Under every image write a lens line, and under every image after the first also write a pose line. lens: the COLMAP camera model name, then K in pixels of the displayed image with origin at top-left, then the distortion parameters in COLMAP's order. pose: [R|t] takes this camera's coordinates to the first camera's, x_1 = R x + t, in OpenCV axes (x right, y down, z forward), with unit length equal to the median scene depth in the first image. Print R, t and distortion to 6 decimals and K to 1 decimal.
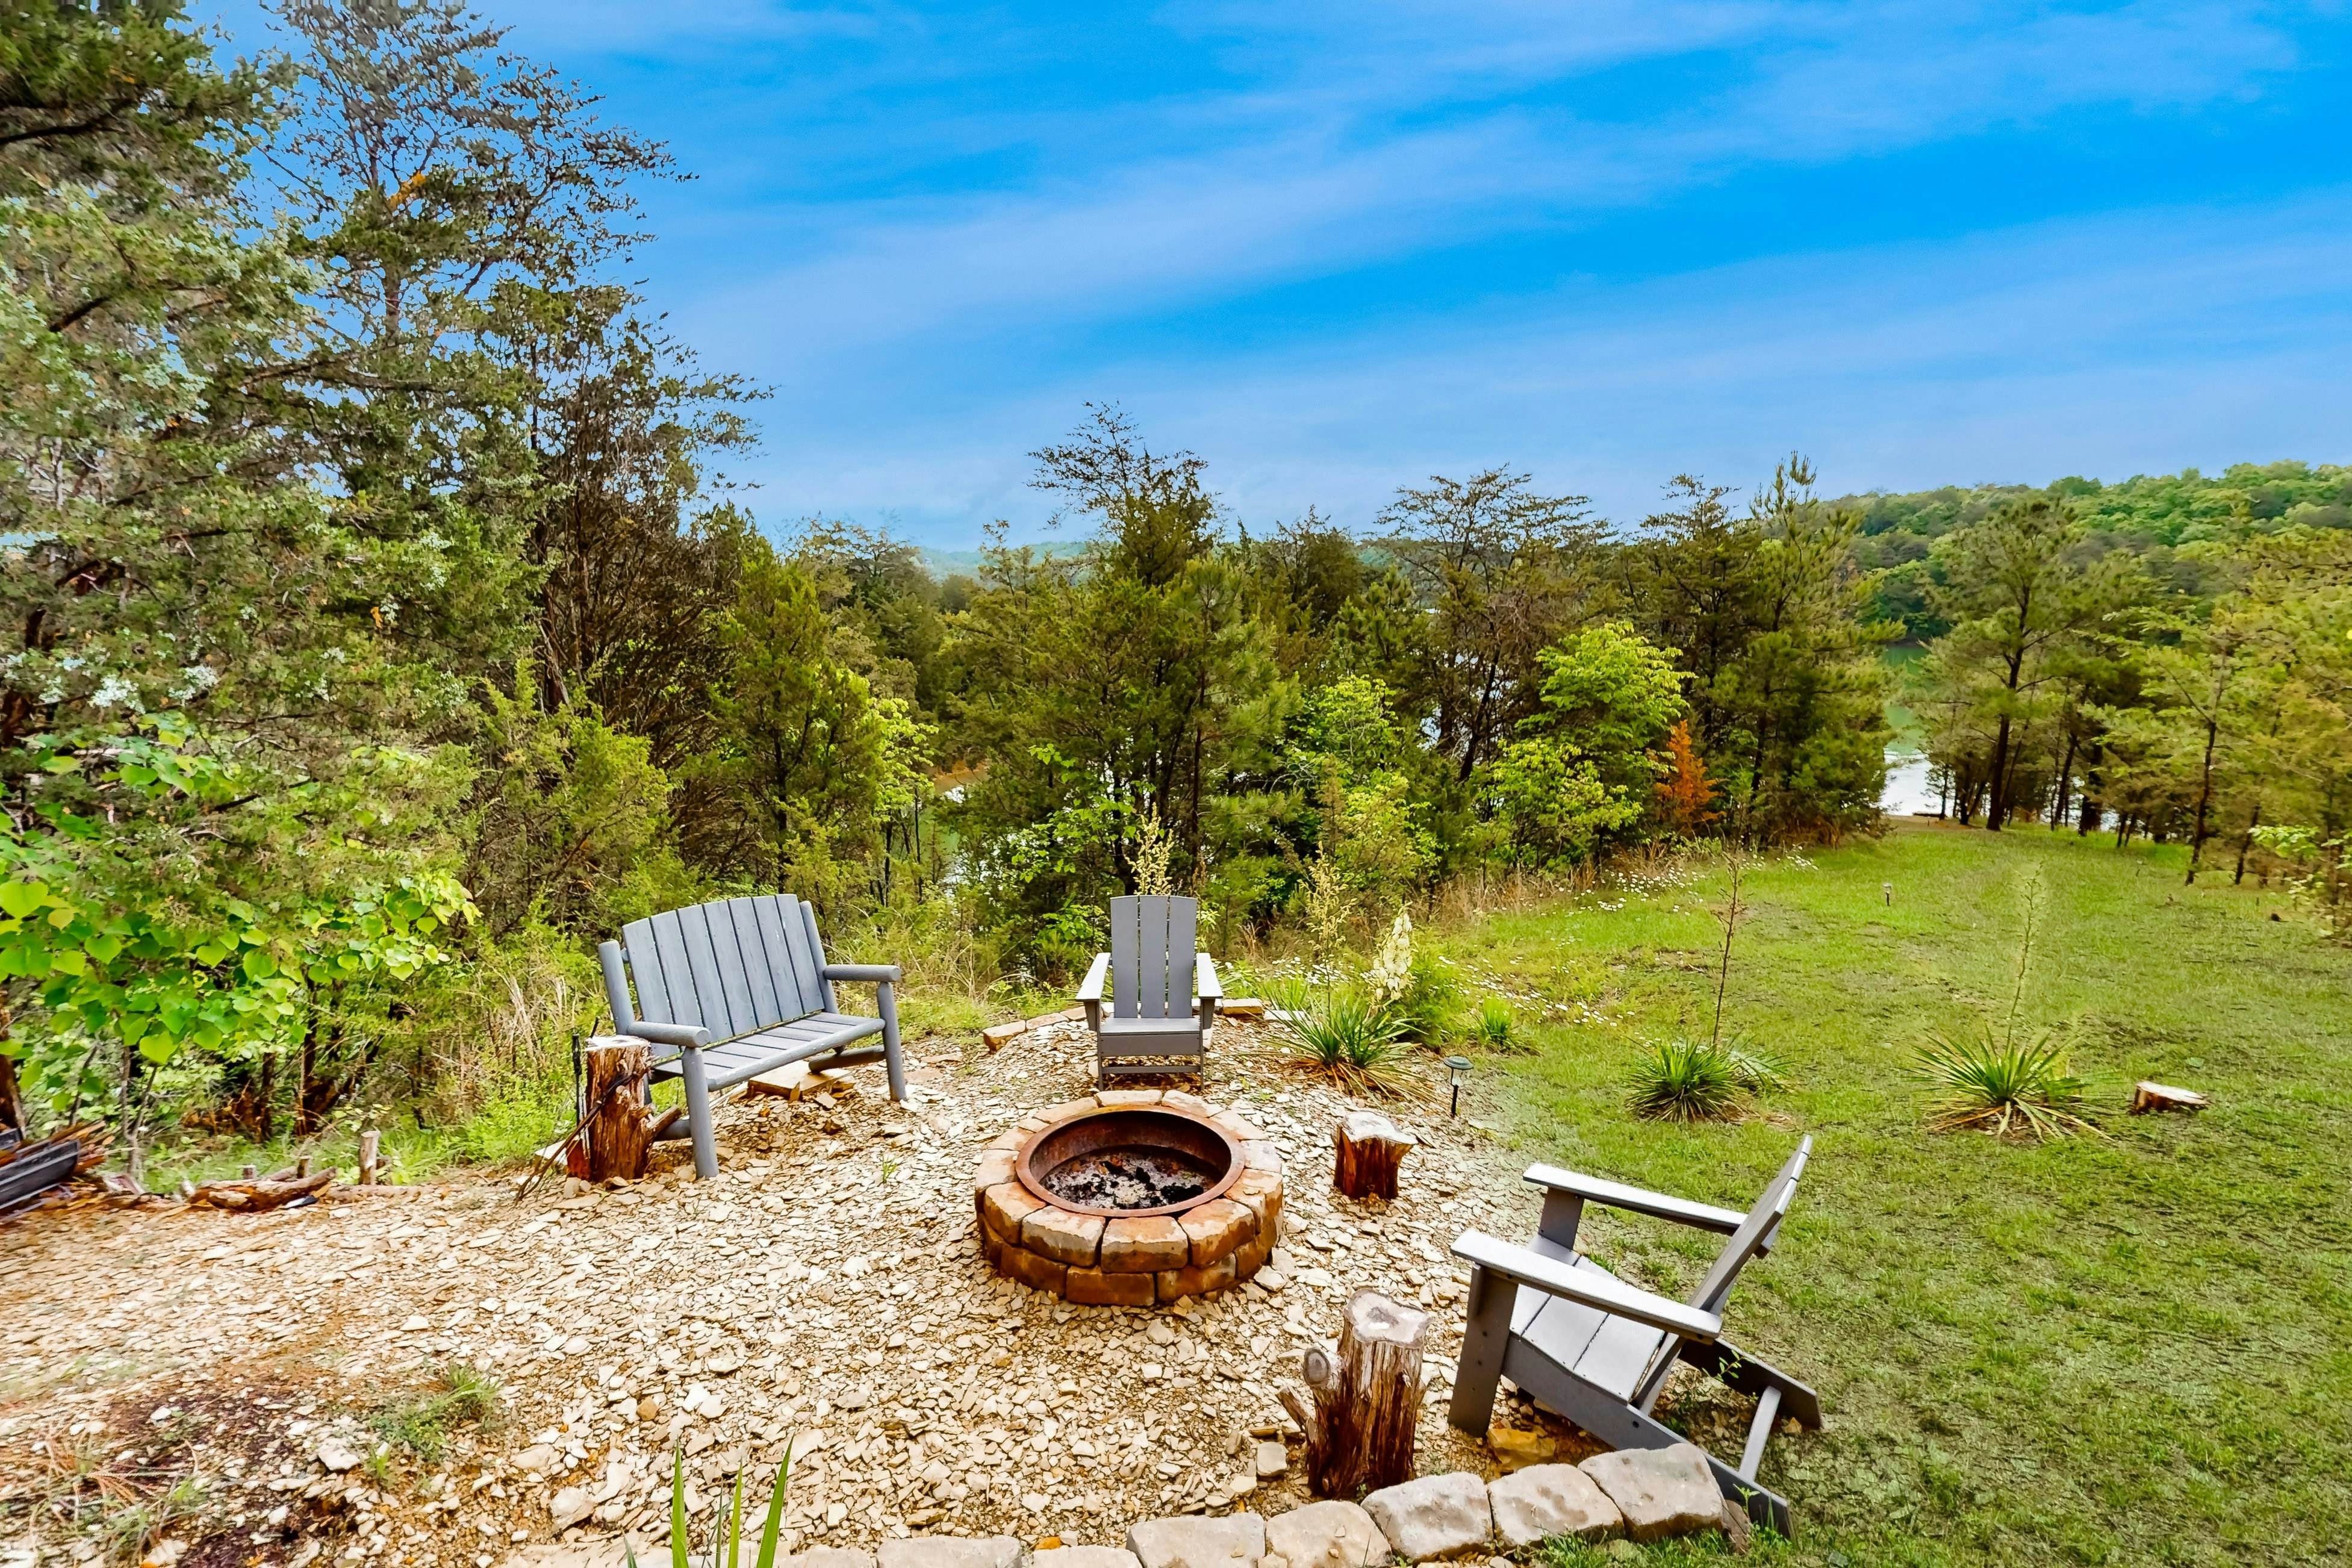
lens RADIAL K [[1149.0, 0, 1176.0], [0, 1149.0, 784.0], [0, 0, 1]] dist [0.086304, -0.007729]
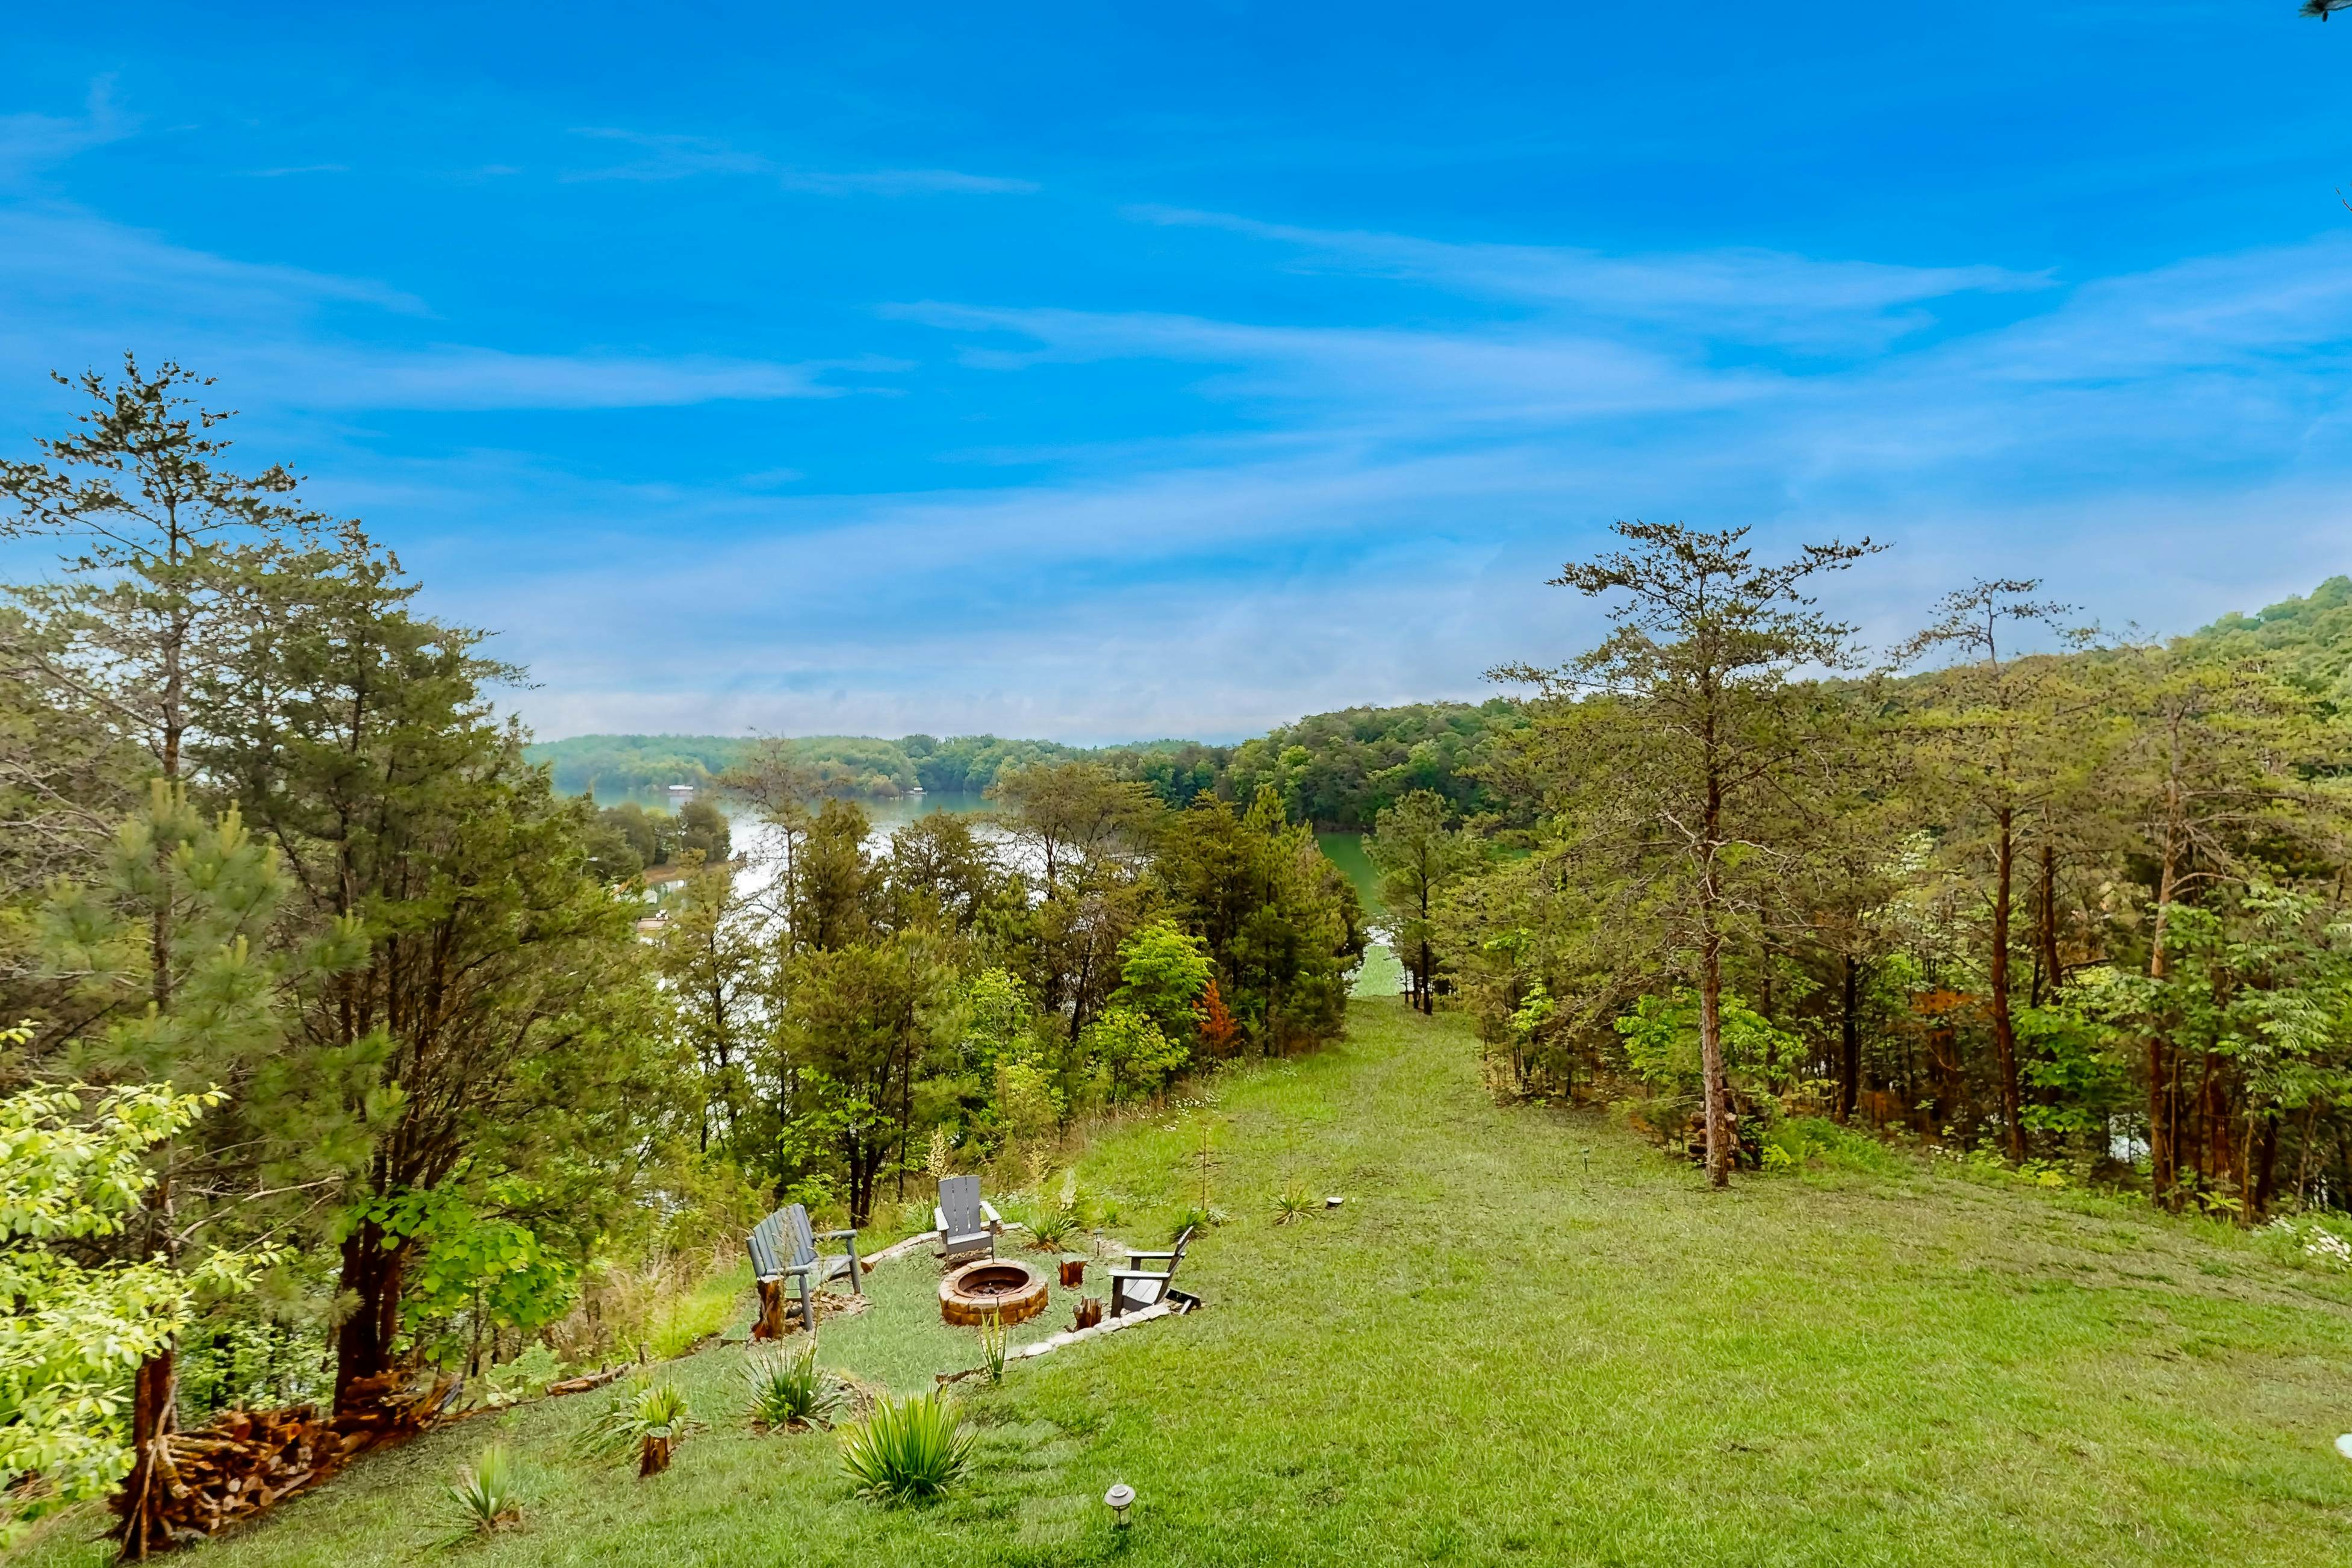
lens RADIAL K [[1149.0, 0, 1176.0], [0, 1149.0, 784.0], [0, 0, 1]] dist [0.086304, -0.007729]
pose [[0.938291, -0.021152, 0.345198, -0.159704], [0.079165, 0.984763, -0.154838, -0.110264], [-0.336663, 0.172611, 0.925669, -0.553290]]
